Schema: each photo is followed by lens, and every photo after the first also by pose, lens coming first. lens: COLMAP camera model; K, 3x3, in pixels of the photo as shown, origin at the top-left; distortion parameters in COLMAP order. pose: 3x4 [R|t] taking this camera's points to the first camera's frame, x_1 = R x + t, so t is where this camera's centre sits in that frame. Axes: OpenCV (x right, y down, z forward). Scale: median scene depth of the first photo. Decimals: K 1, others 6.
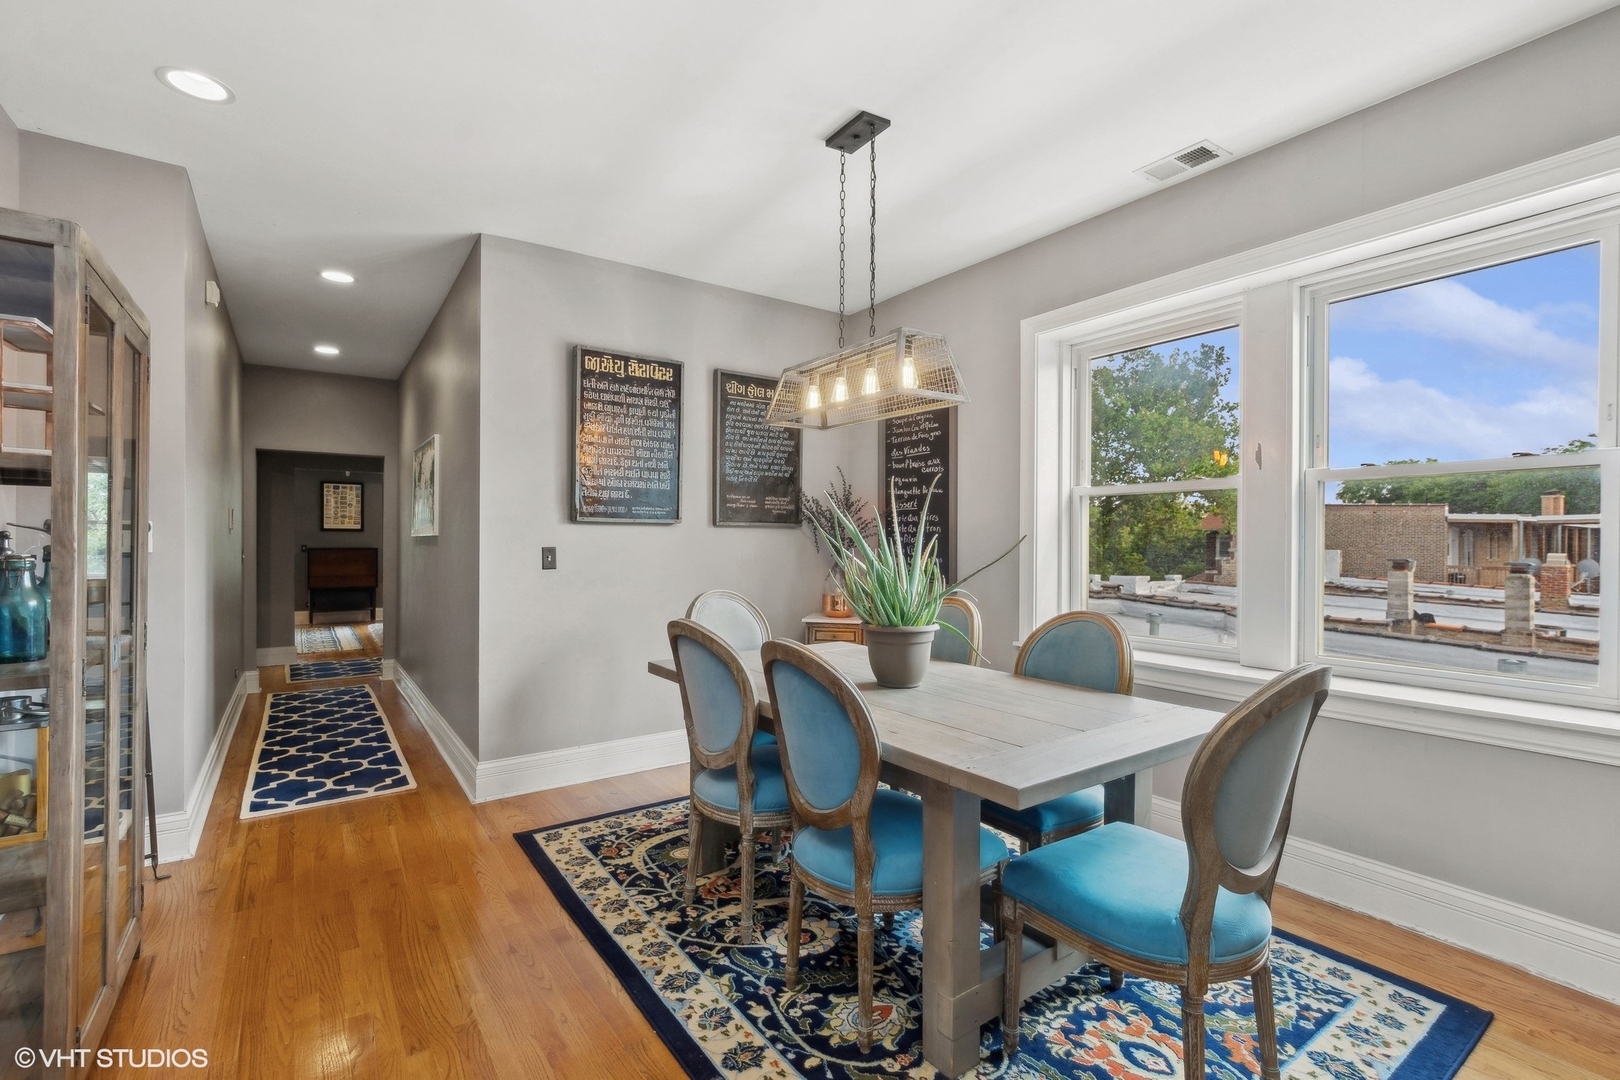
lens RADIAL K [[721.8, 0, 810.0], [0, 721.8, 540.0], [0, 0, 1]] dist [0.008338, -0.000146]
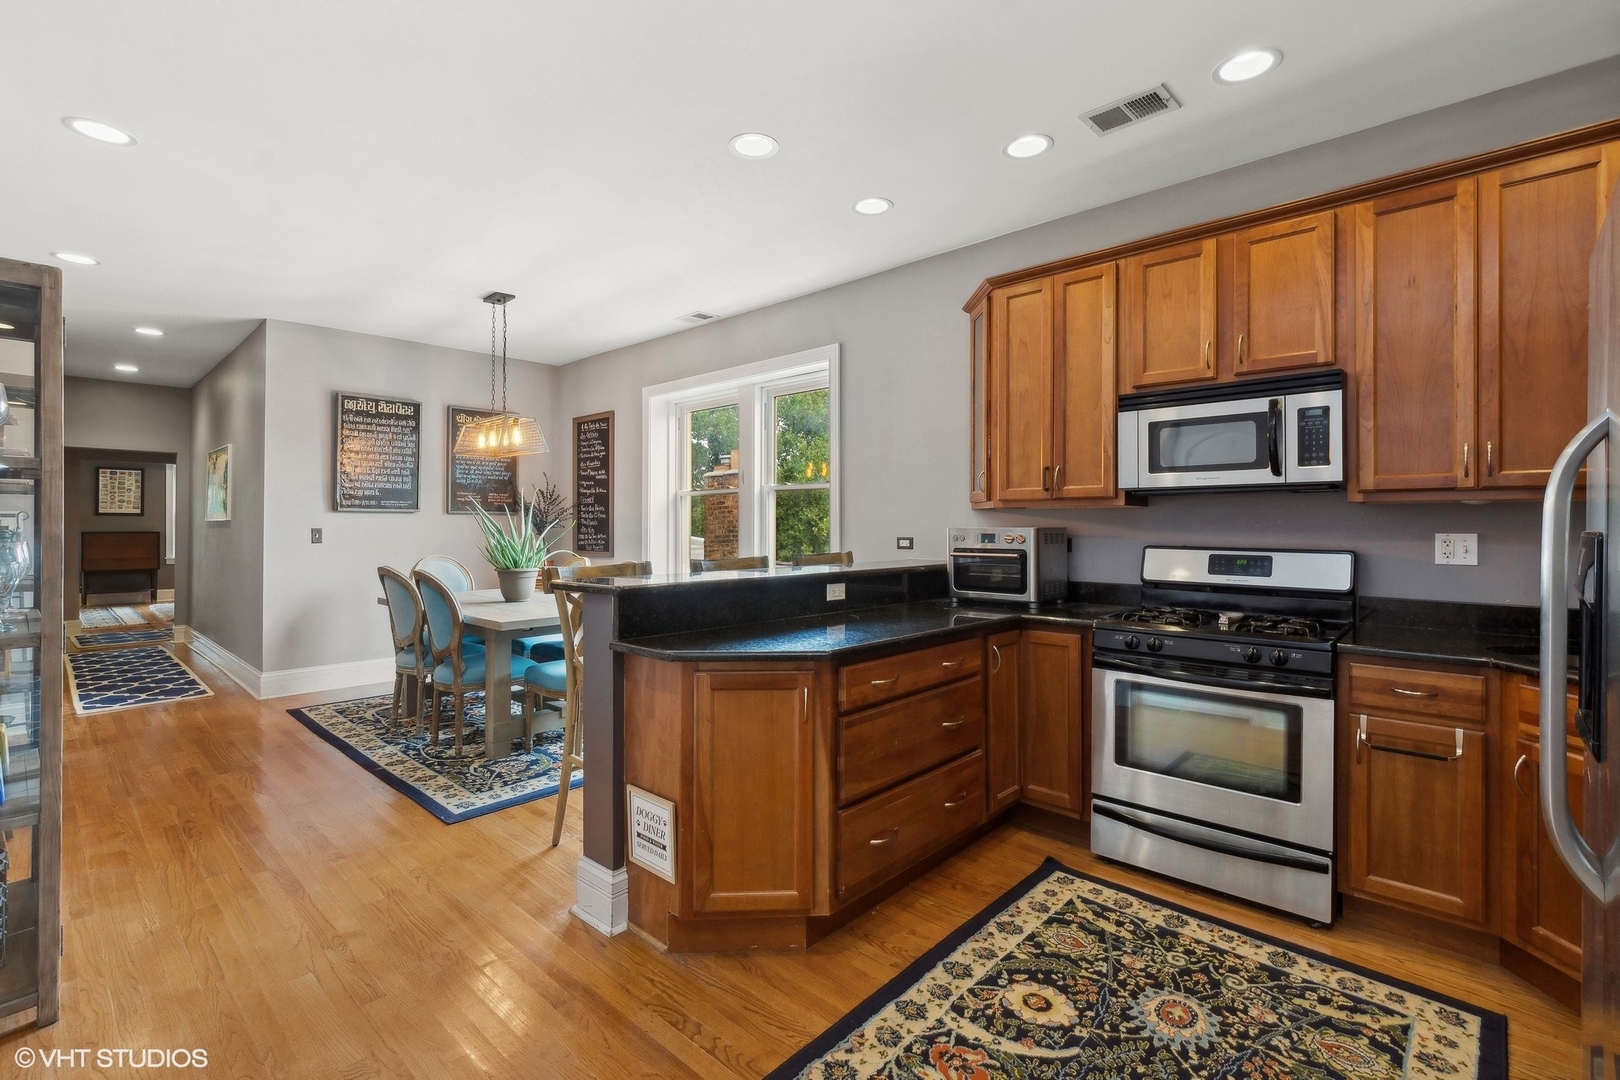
lens RADIAL K [[728.5, 0, 806.9], [0, 728.5, 518.6], [0, 0, 1]] dist [0.001440, 0.000091]
pose [[0.979712, 0.000869, 0.200407, 0.312010], [0.000565, 0.999975, -0.007099, 0.001450], [-0.200408, 0.007068, 0.979687, -0.640981]]
